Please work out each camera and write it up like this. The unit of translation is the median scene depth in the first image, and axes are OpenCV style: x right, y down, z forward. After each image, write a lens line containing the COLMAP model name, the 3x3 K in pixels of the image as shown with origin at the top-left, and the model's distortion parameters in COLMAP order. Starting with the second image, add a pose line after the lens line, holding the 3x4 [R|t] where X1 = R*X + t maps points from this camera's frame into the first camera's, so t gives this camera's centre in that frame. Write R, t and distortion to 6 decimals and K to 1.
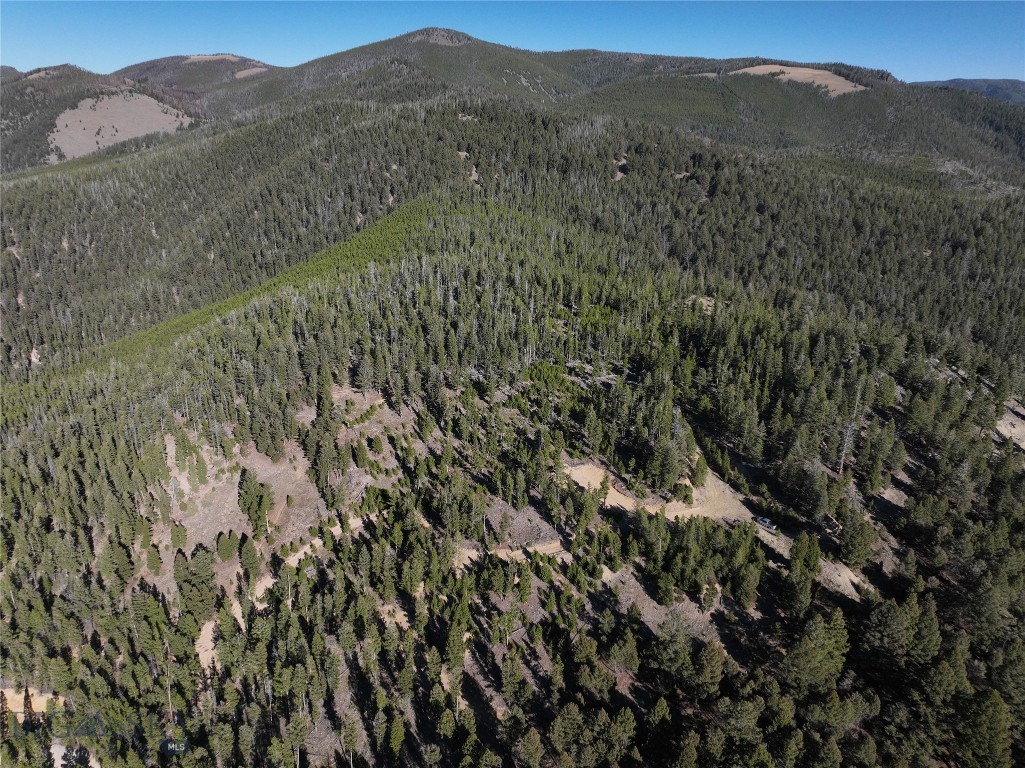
lens RADIAL K [[717.6, 0, 515.0], [0, 717.6, 383.8], [0, 0, 1]] dist [-0.005688, 0.022237]
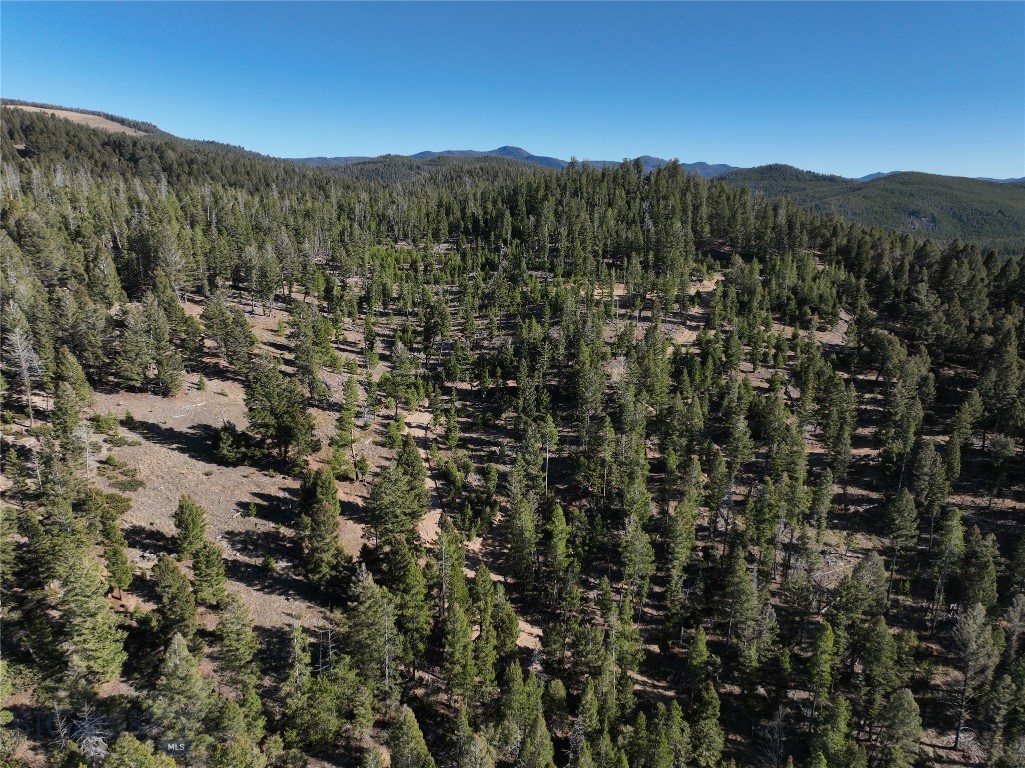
lens RADIAL K [[717.6, 0, 515.1], [0, 717.6, 386.2], [0, 0, 1]] dist [-0.005688, 0.022237]
pose [[0.583637, -0.219251, 0.781855, -0.519482], [0.287756, 0.956217, 0.053343, 0.126751], [-0.759319, 0.193851, 0.621174, 0.447500]]
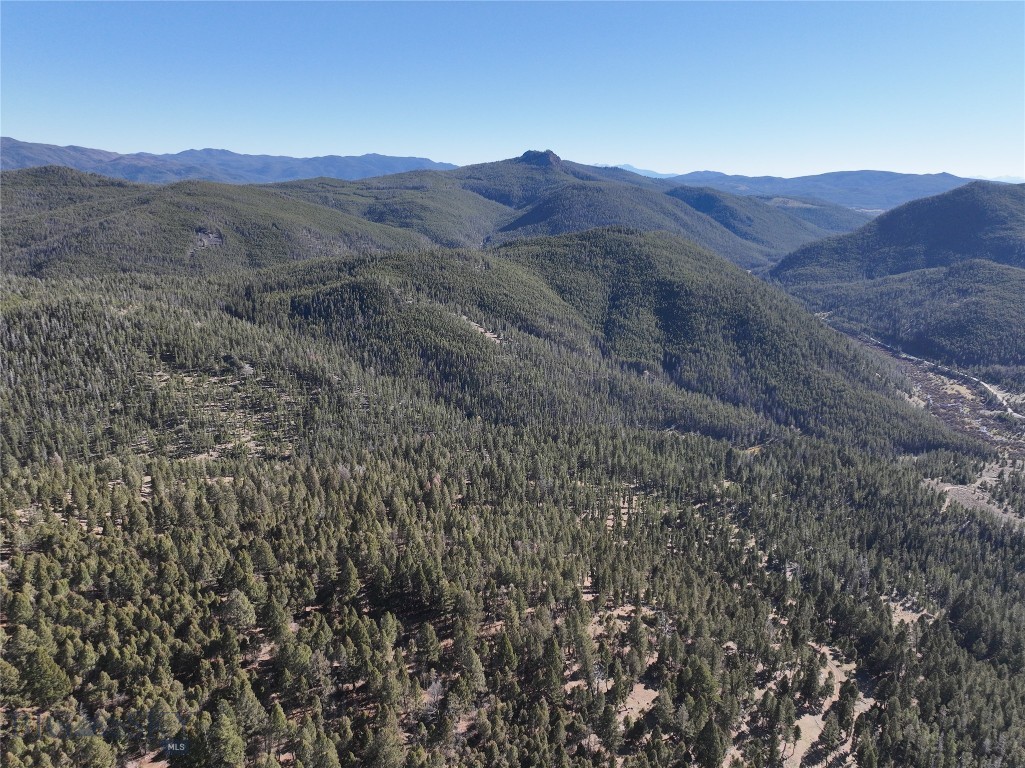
lens RADIAL K [[717.6, 0, 515.2], [0, 717.6, 380.7], [0, 0, 1]] dist [-0.005688, 0.022237]
pose [[-0.224343, -0.290978, 0.930055, -0.367702], [0.333699, 0.873746, 0.353854, -0.119918], [-0.915595, 0.389743, -0.098920, 0.002415]]
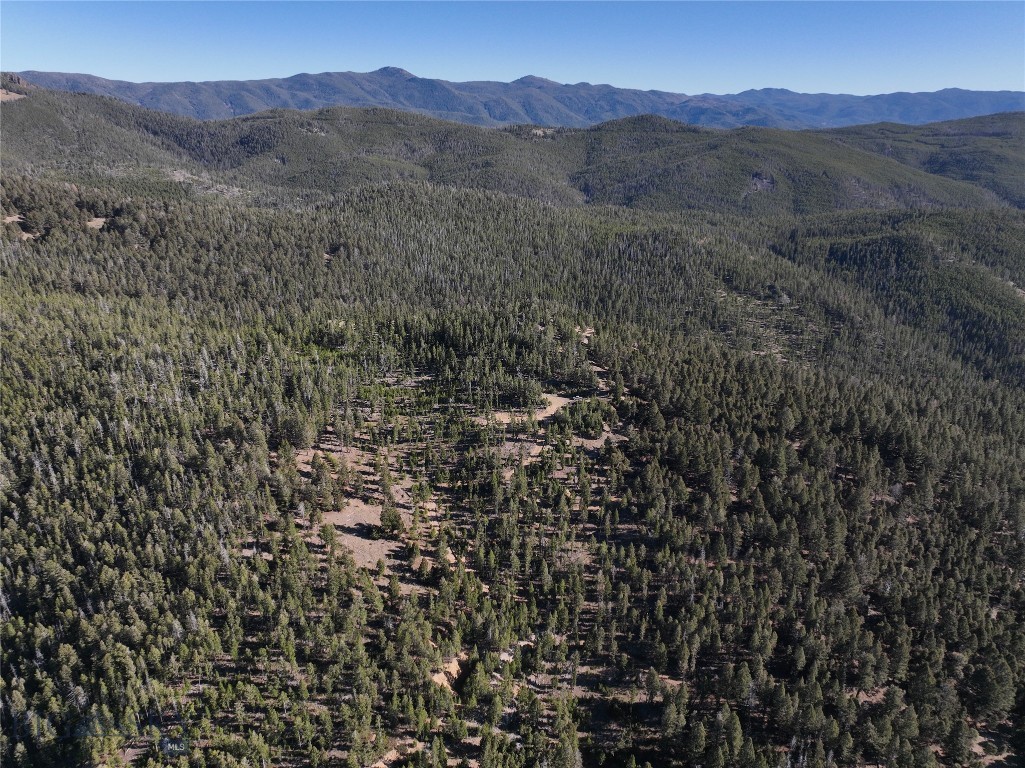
lens RADIAL K [[717.6, 0, 513.9], [0, 717.6, 387.6], [0, 0, 1]] dist [-0.005688, 0.022237]
pose [[0.455407, -0.340499, 0.822597, -1.068342], [0.322712, 0.924268, 0.203924, -0.241165], [-0.829736, 0.172593, 0.530801, -0.009367]]
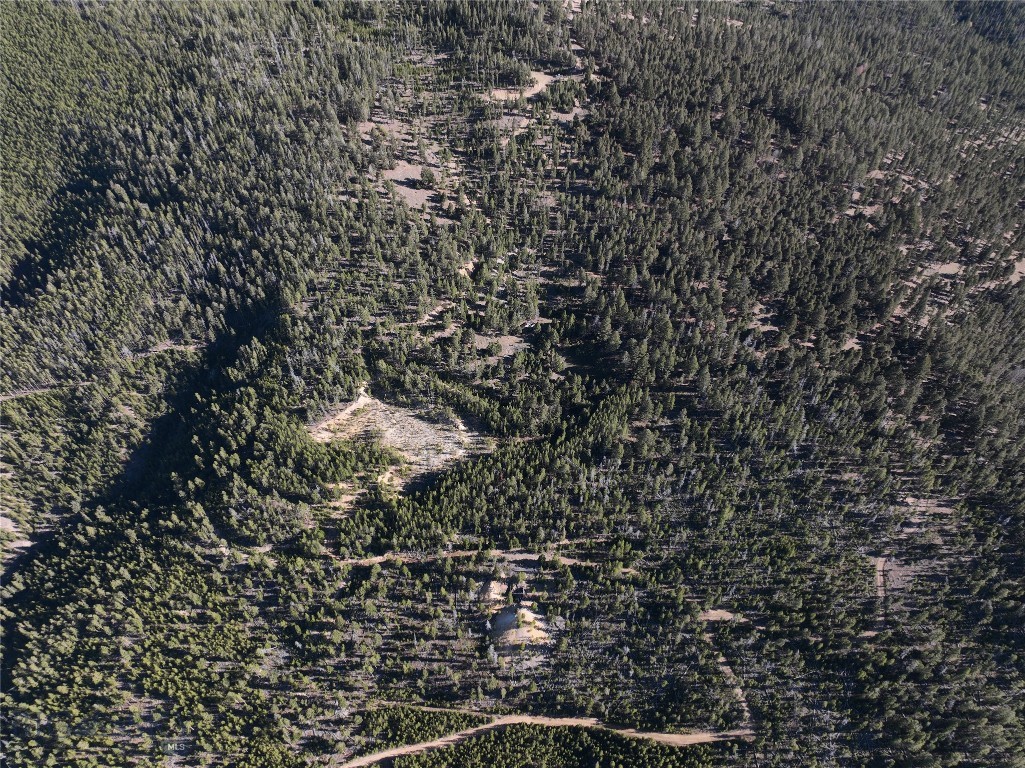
lens RADIAL K [[717.6, 0, 514.0], [0, 717.6, 393.0], [0, 0, 1]] dist [-0.005688, 0.022237]
pose [[0.472967, -0.703224, 0.530827, -1.512295], [0.319025, 0.698277, 0.640805, -0.575283], [-0.821294, -0.133733, 0.554609, -0.440491]]
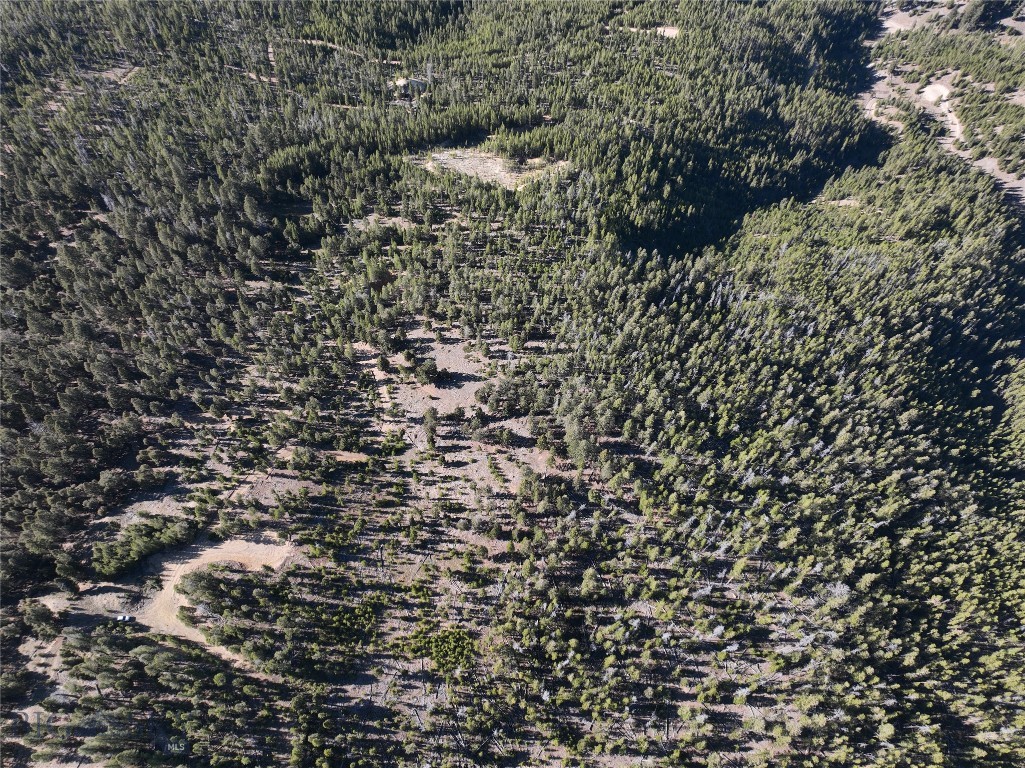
lens RADIAL K [[717.6, 0, 516.7], [0, 717.6, 382.7], [0, 0, 1]] dist [-0.005688, 0.022237]
pose [[-0.545354, 0.733972, -0.404813, 0.115736], [-0.320095, 0.263987, 0.909863, -0.967354], [0.774679, 0.625776, 0.090974, 0.814736]]
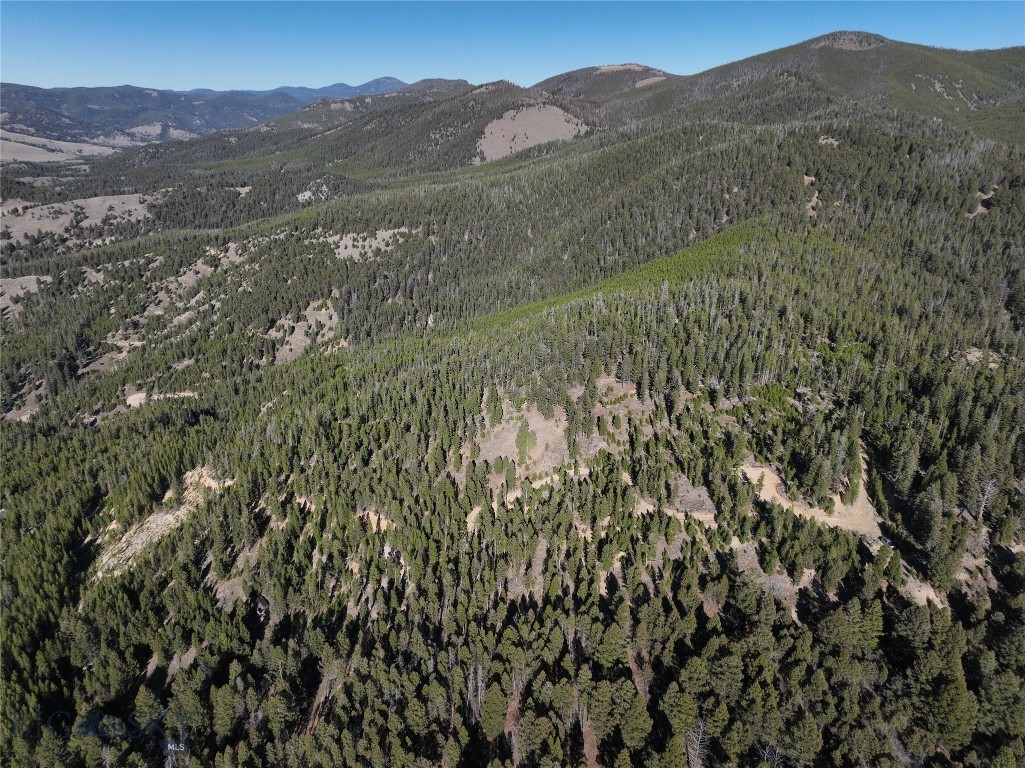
lens RADIAL K [[717.6, 0, 513.6], [0, 717.6, 385.4], [0, 0, 1]] dist [-0.005688, 0.022237]
pose [[0.873329, 0.174295, -0.454882, 0.211314], [-0.173846, 0.983825, 0.043200, -0.005291], [0.455054, 0.041352, 0.889503, -0.251079]]
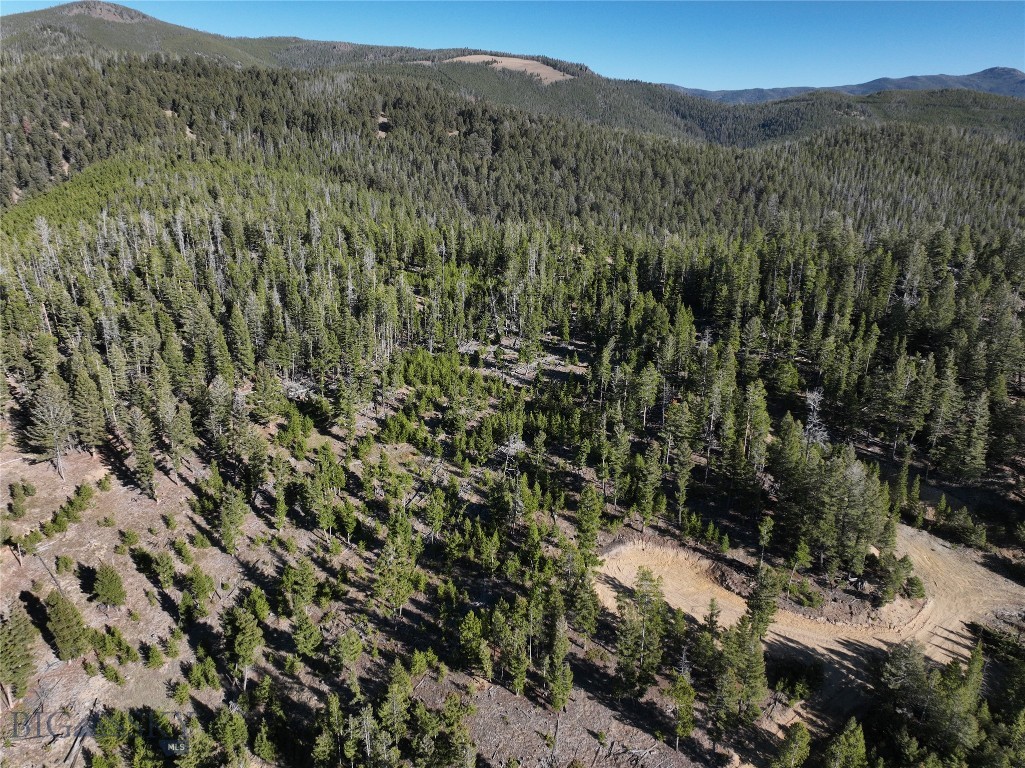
lens RADIAL K [[717.6, 0, 515.3], [0, 717.6, 382.8], [0, 0, 1]] dist [-0.005688, 0.022237]
pose [[0.928103, -0.131290, 0.348408, -0.093609], [0.133397, 0.990898, 0.018052, -0.005828], [-0.347607, 0.029723, 0.937169, 0.477384]]
